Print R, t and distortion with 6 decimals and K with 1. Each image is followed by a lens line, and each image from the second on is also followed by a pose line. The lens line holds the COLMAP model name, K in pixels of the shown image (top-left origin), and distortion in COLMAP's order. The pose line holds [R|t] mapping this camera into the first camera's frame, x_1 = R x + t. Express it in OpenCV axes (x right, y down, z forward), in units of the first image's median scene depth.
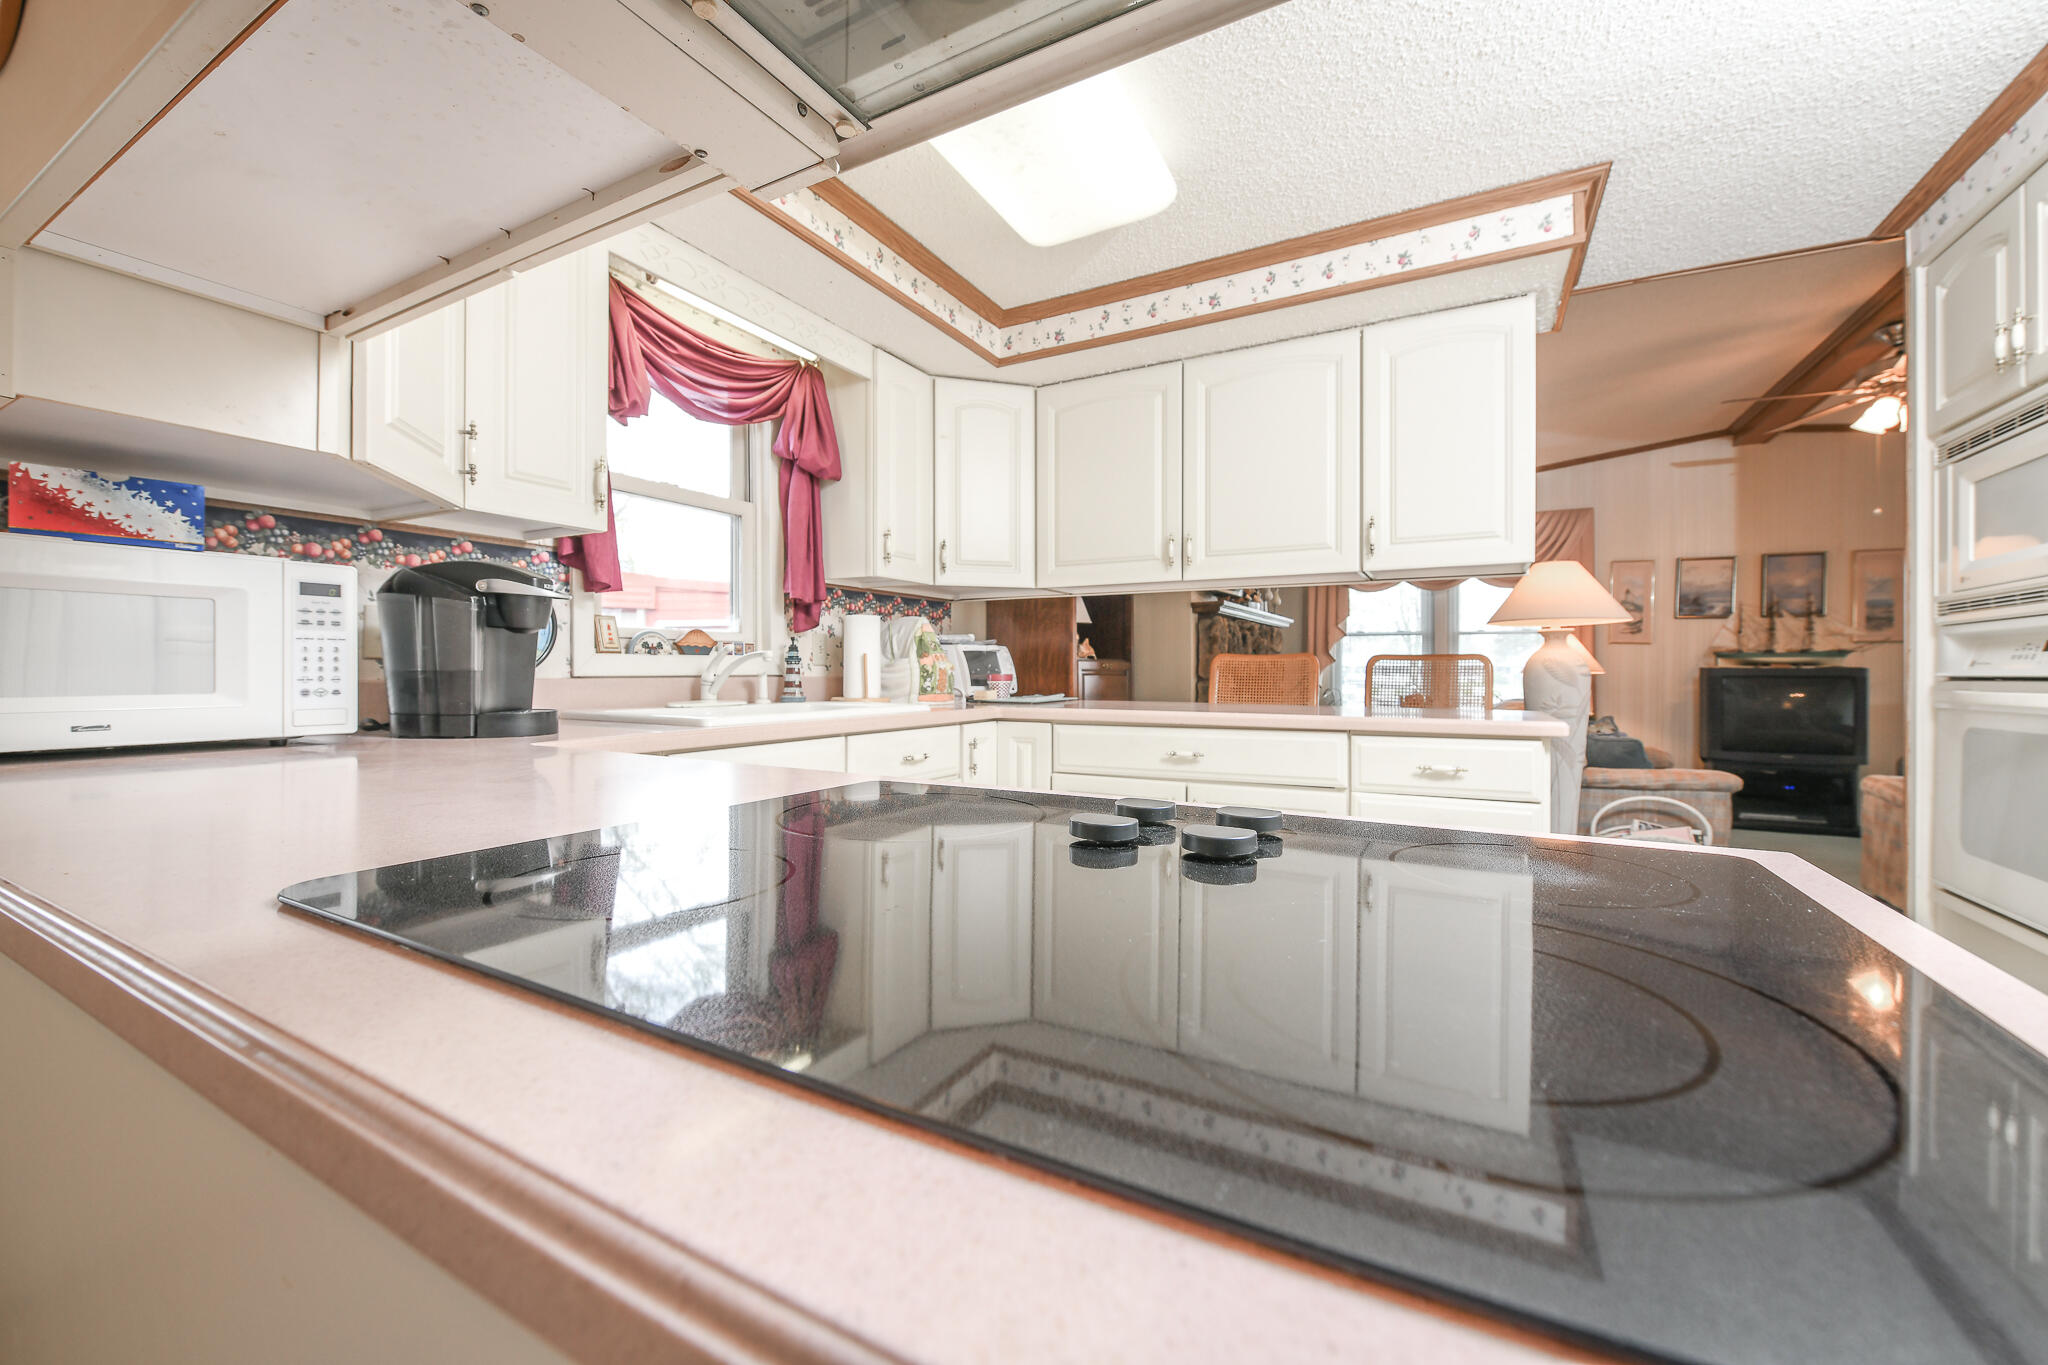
lens RADIAL K [[805.0, 0, 1032.4], [0, 805.0, 674.8], [0, 0, 1]] dist [-0.000216, -0.003363]
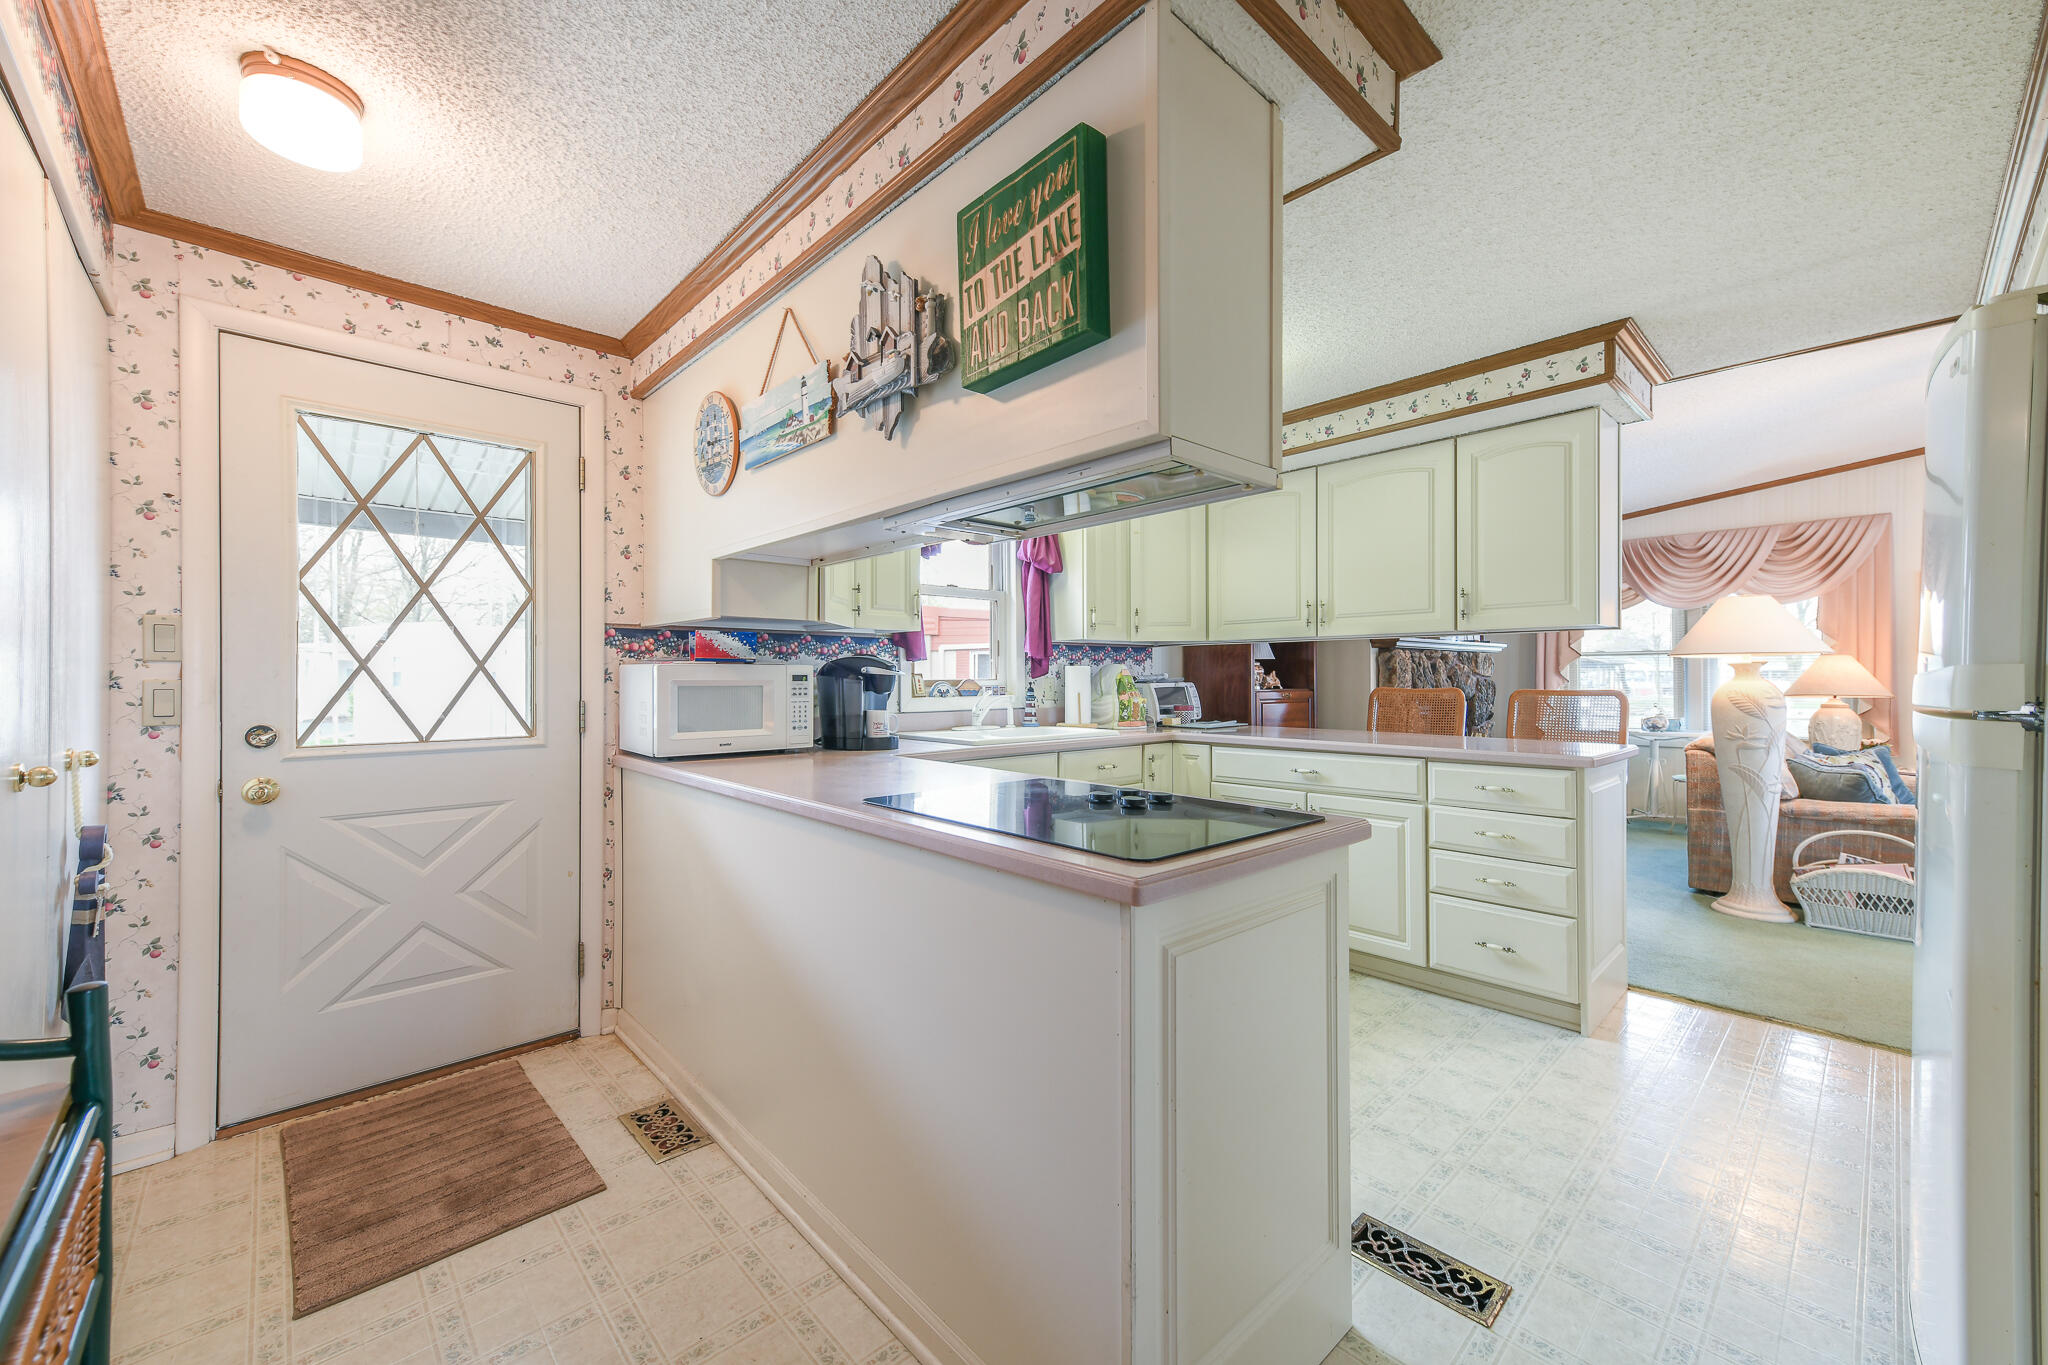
lens RADIAL K [[800.5, 0, 1033.1], [0, 800.5, 678.4], [0, 0, 1]] dist [0.016889, -0.000296]
pose [[0.950095, -0.004022, -0.311935, 0.160092], [0.002365, 0.999981, -0.005690, -0.045194], [0.311952, 0.004668, 0.950086, -0.378747]]
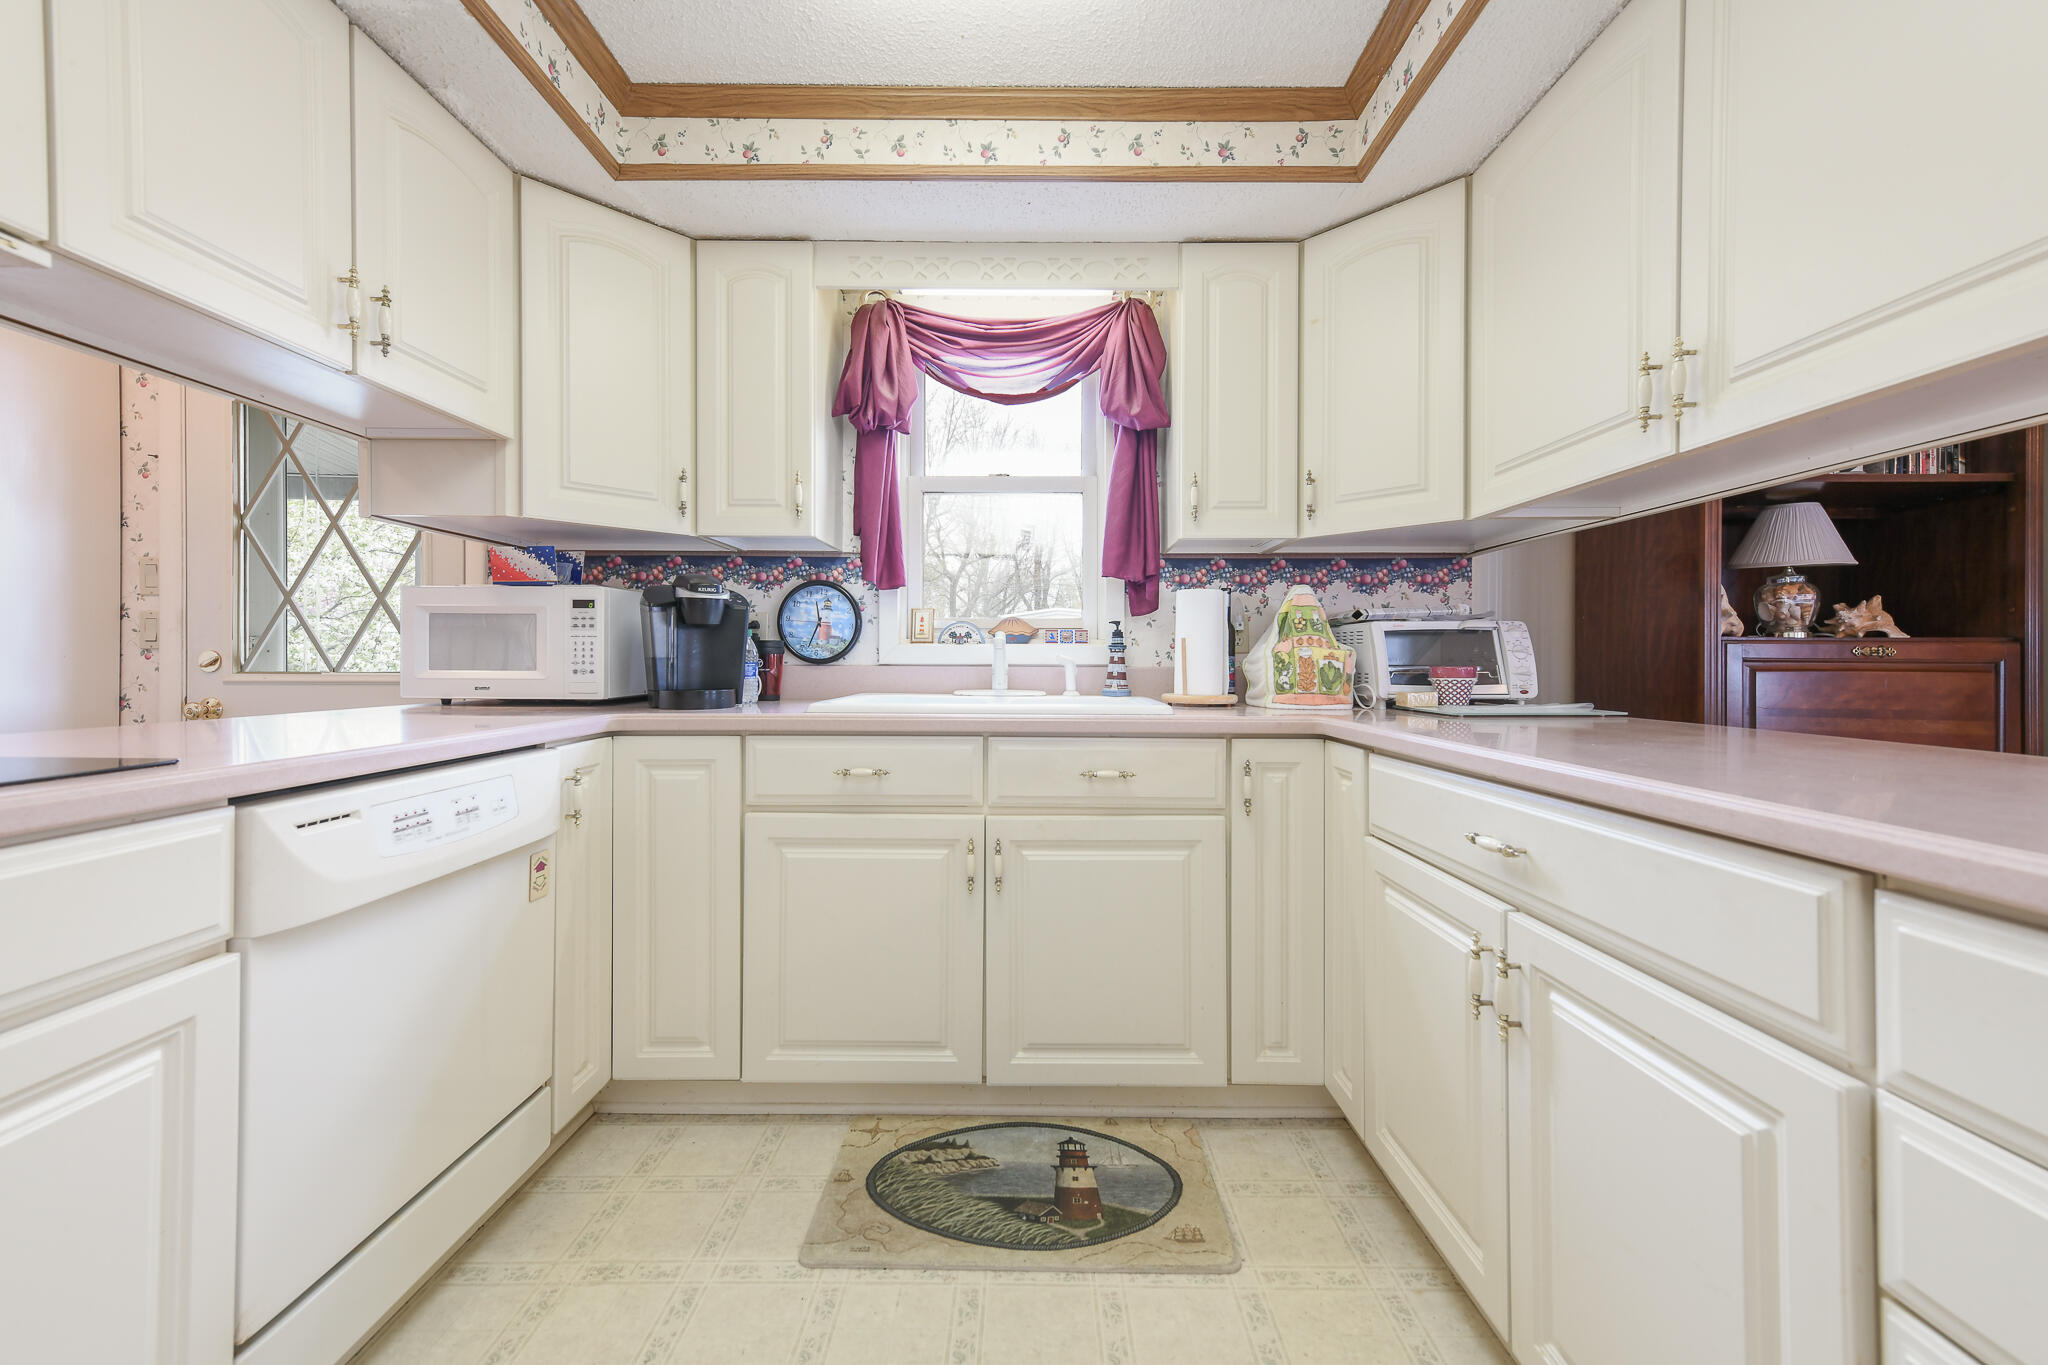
lens RADIAL K [[814.4, 0, 1020.0], [0, 814.4, 656.5], [0, 0, 1]] dist [0.023079, 0.000078]
pose [[0.467561, -0.002683, -0.883957, 0.428558], [-0.009048, 0.999928, -0.007821, -0.000934], [0.883914, 0.011654, 0.467504, 0.493882]]
